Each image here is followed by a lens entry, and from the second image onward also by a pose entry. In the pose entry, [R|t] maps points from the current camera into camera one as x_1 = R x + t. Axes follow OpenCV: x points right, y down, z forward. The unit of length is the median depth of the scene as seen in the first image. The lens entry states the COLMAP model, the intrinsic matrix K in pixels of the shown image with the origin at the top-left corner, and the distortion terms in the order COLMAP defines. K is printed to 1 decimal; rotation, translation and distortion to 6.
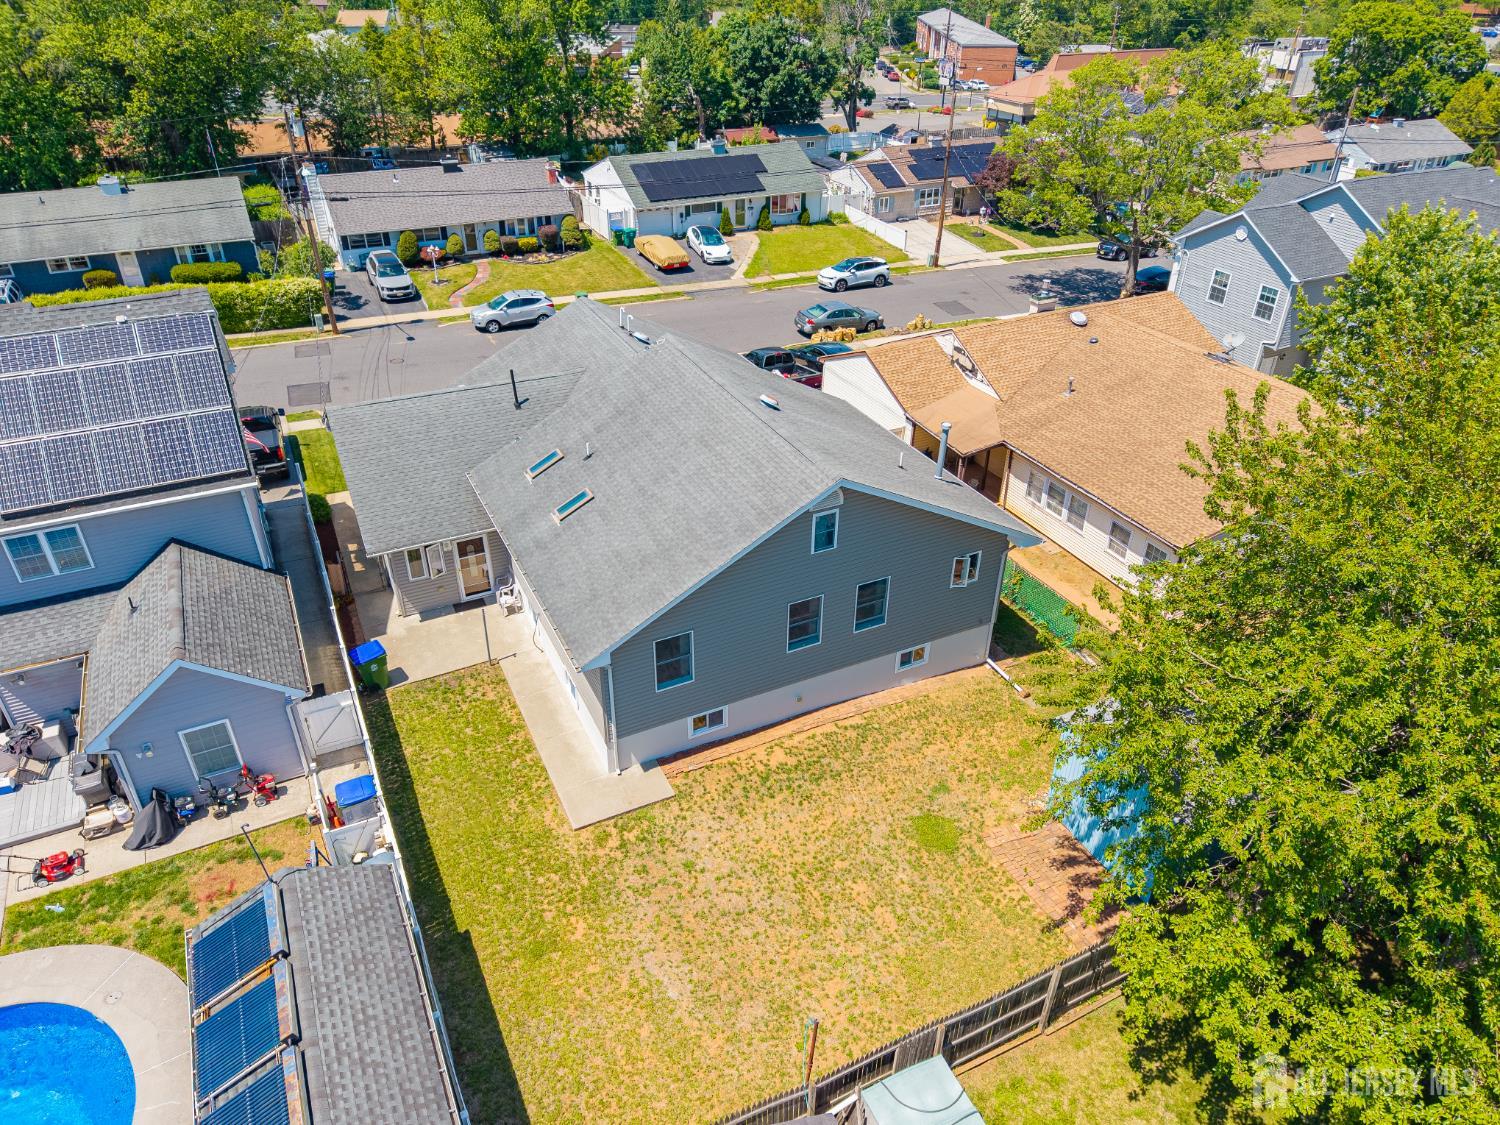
lens RADIAL K [[1018.6, 0, 743.5], [0, 1018.6, 561.5], [0, 0, 1]] dist [0.010687, -0.013816]
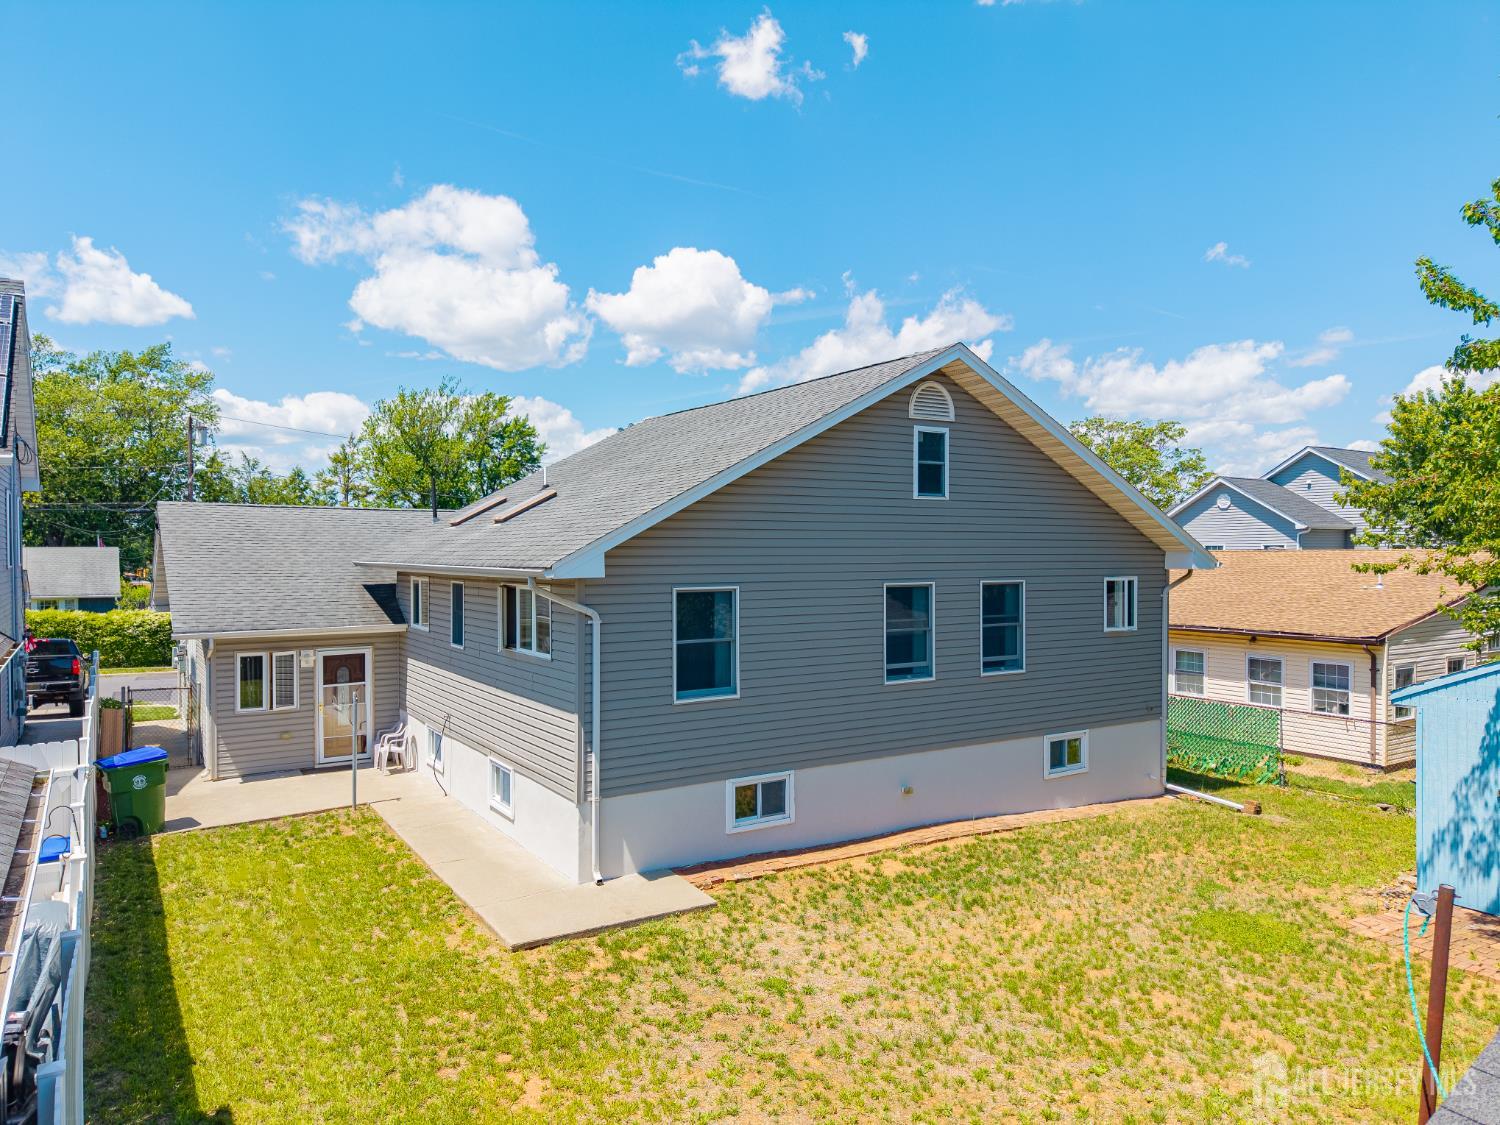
lens RADIAL K [[1018.6, 0, 737.7], [0, 1018.6, 551.8], [0, 0, 1]] dist [0.010687, -0.013816]
pose [[0.994777, -0.013498, 0.101176, -0.057899], [0.064890, 0.848768, -0.524769, 0.190171], [-0.078791, 0.528593, 0.845211, 0.271701]]
